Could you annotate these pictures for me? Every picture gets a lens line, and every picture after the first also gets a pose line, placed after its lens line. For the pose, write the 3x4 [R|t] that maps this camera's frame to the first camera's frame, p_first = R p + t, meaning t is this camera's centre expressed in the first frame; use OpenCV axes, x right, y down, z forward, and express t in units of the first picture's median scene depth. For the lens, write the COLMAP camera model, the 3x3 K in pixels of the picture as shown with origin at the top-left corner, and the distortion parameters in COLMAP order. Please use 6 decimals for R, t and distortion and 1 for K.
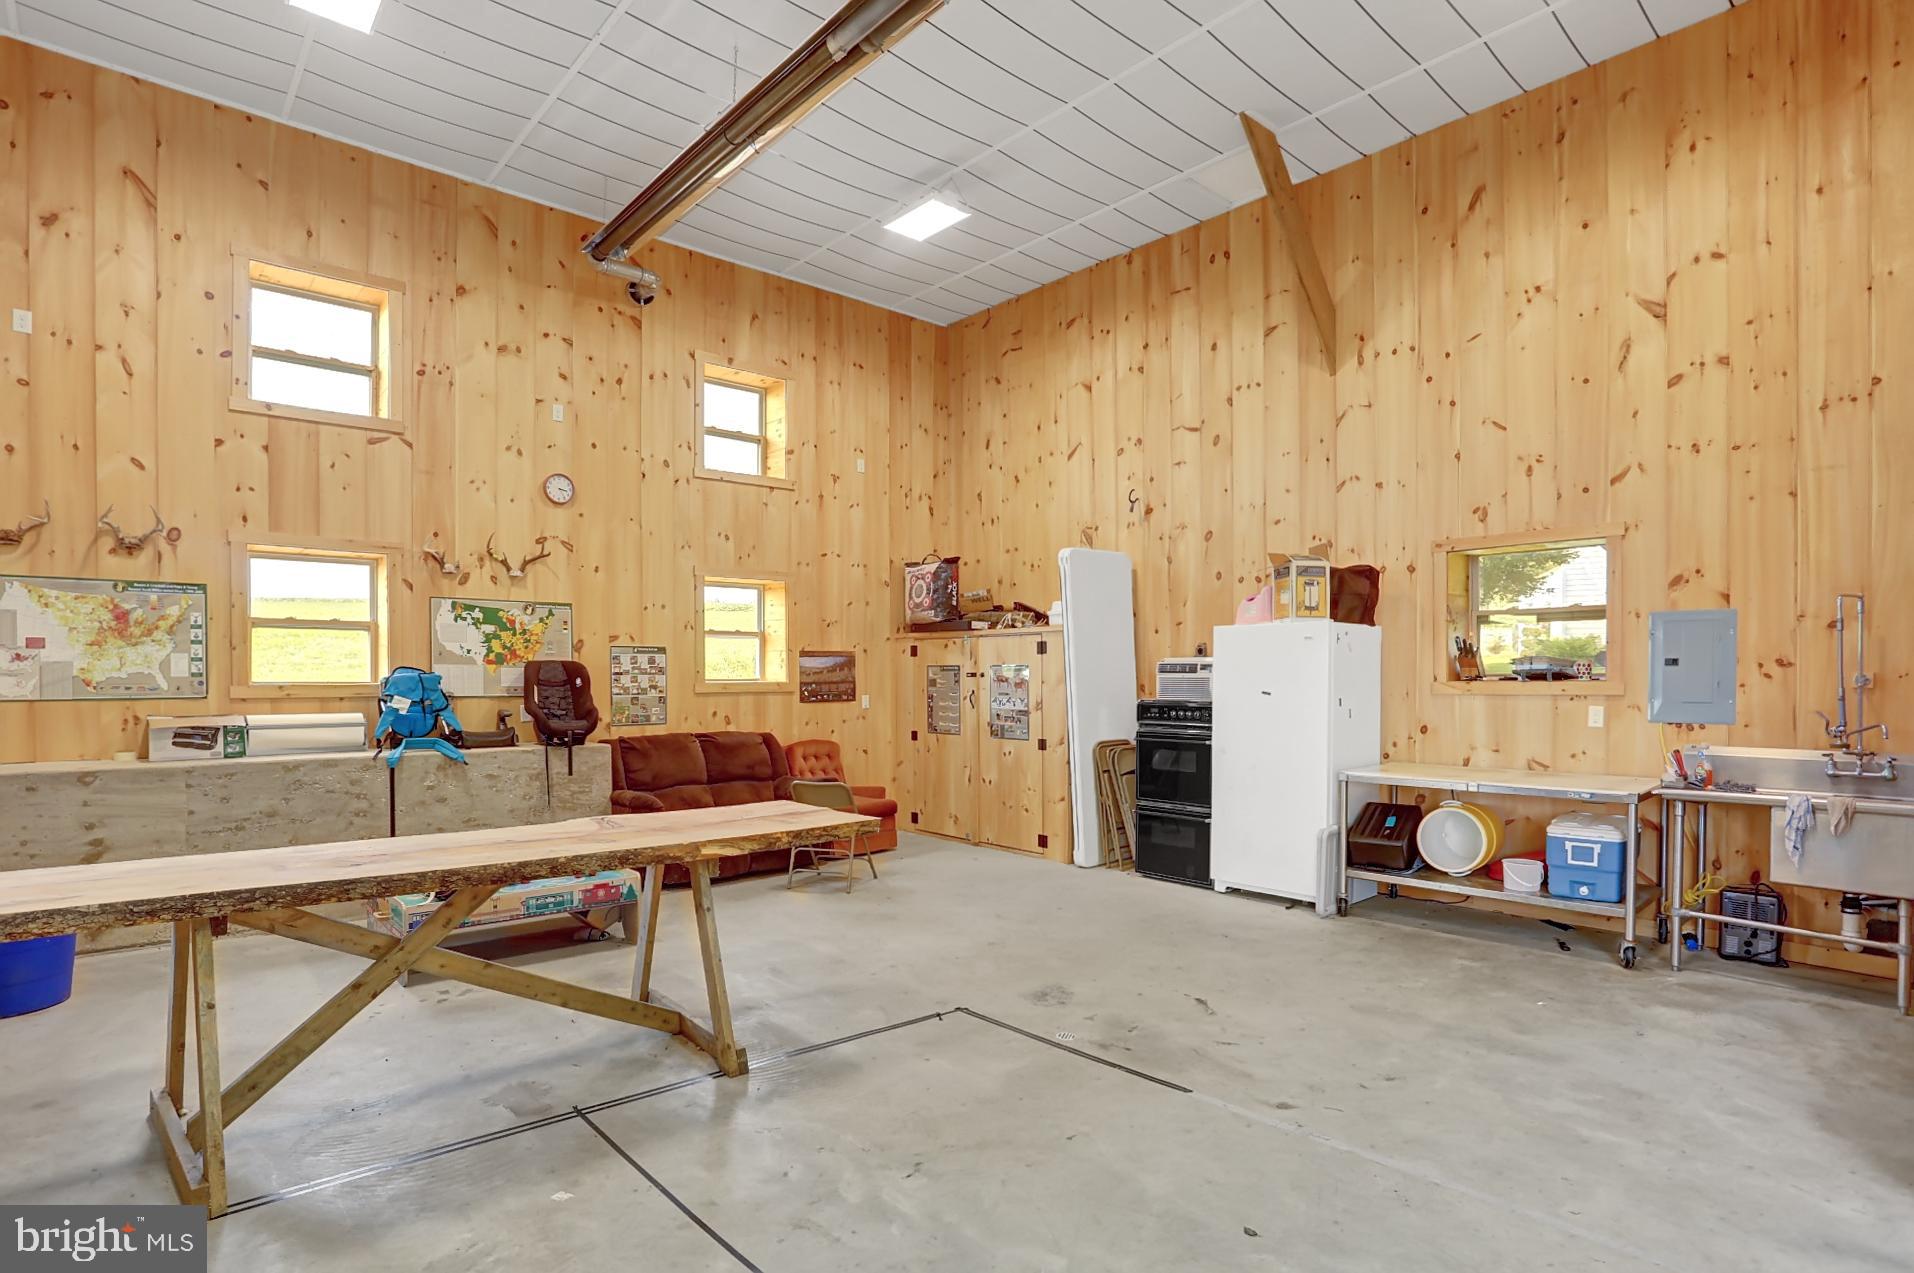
lens RADIAL K [[992.8, 0, 933.4], [0, 992.8, 707.4], [0, 0, 1]] dist [0.007972, -0.001524]
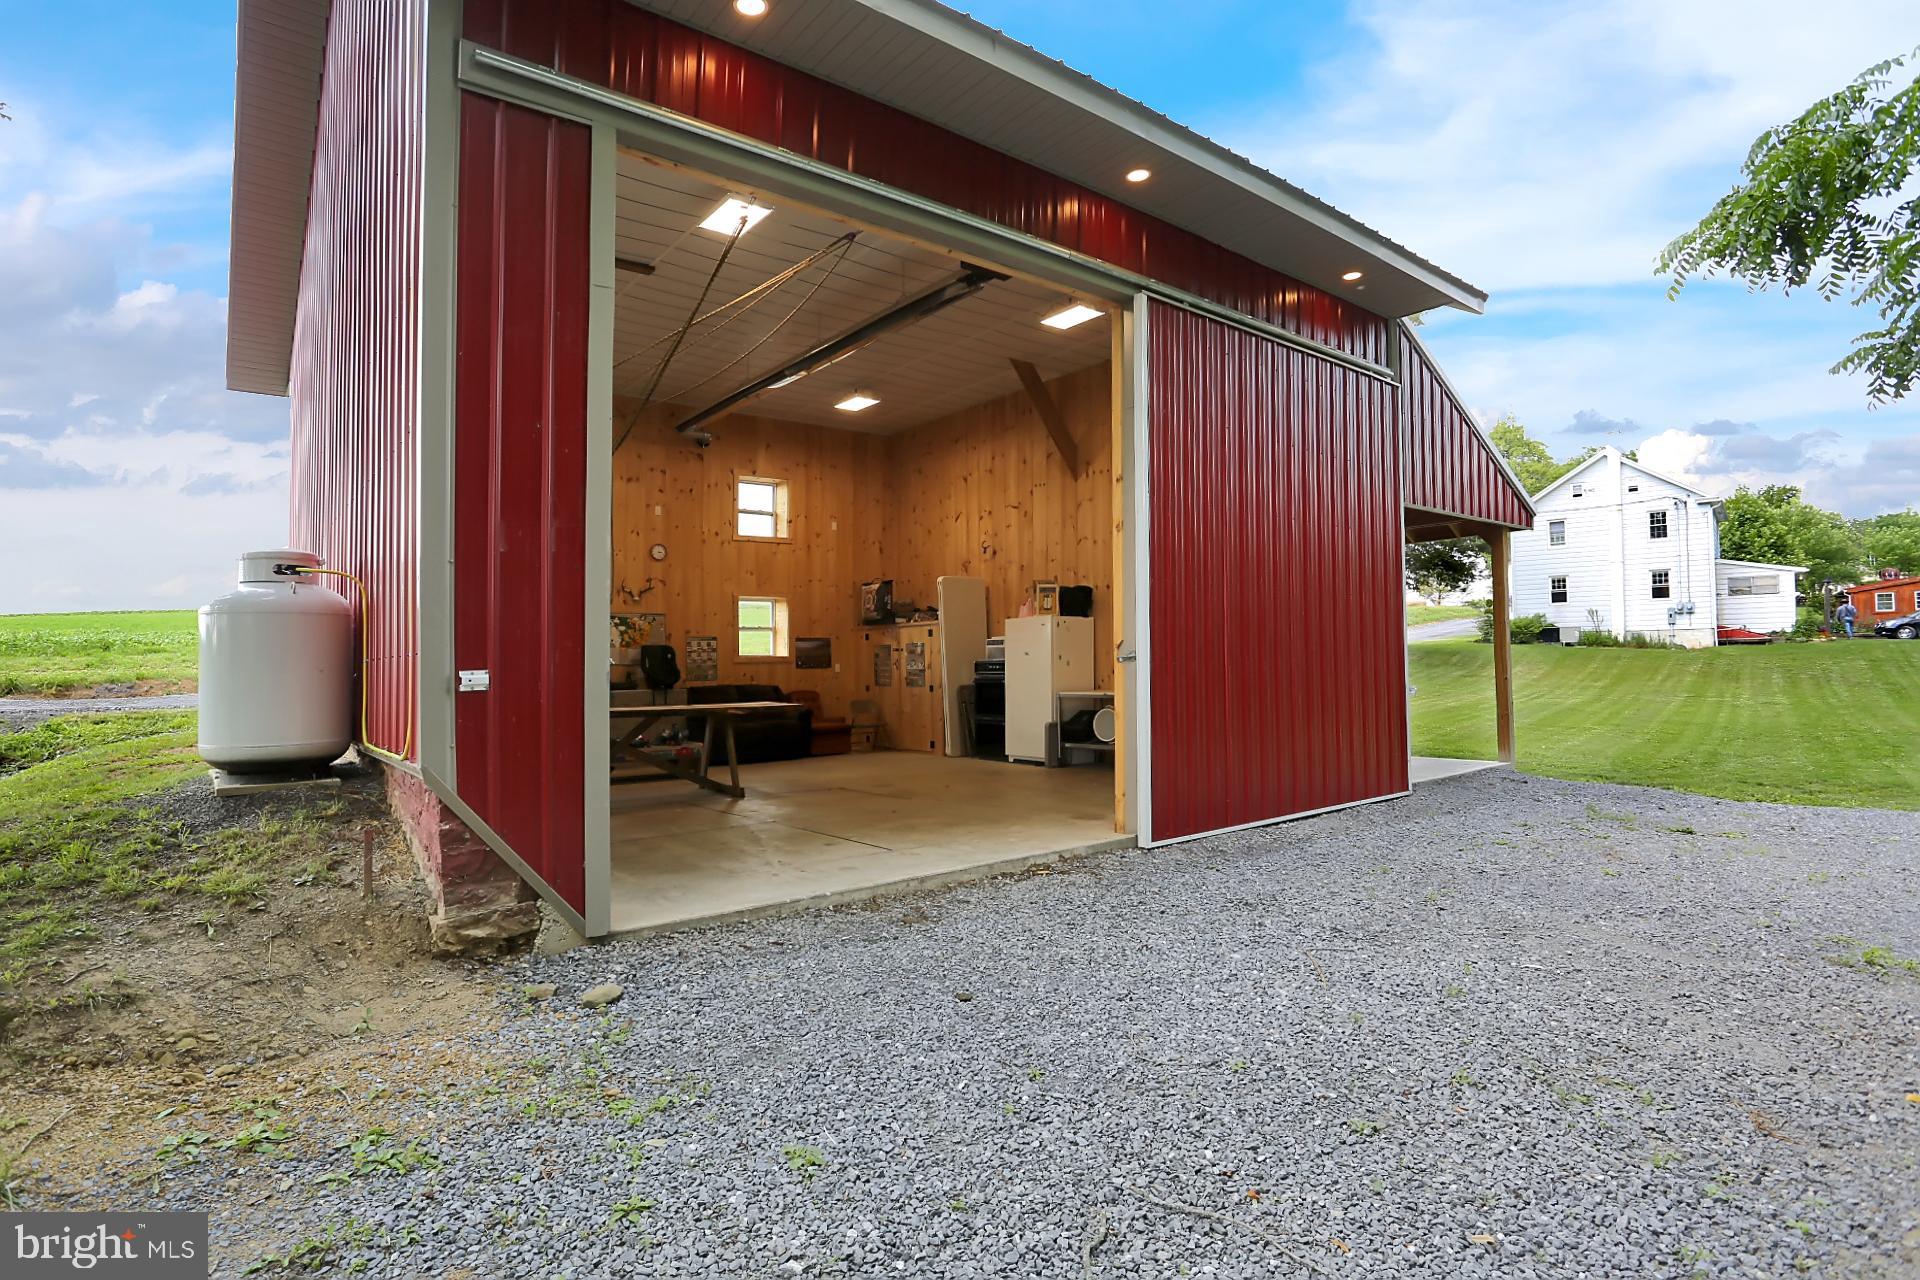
lens RADIAL K [[995.9, 0, 964.3], [0, 995.9, 631.3], [0, 0, 1]] dist [0.007972, -0.001524]
pose [[0.999109, -0.018945, -0.037719, 0.232185], [0.016365, 0.997580, -0.067576, 0.055329], [0.038908, 0.066898, 0.997001, -0.732939]]
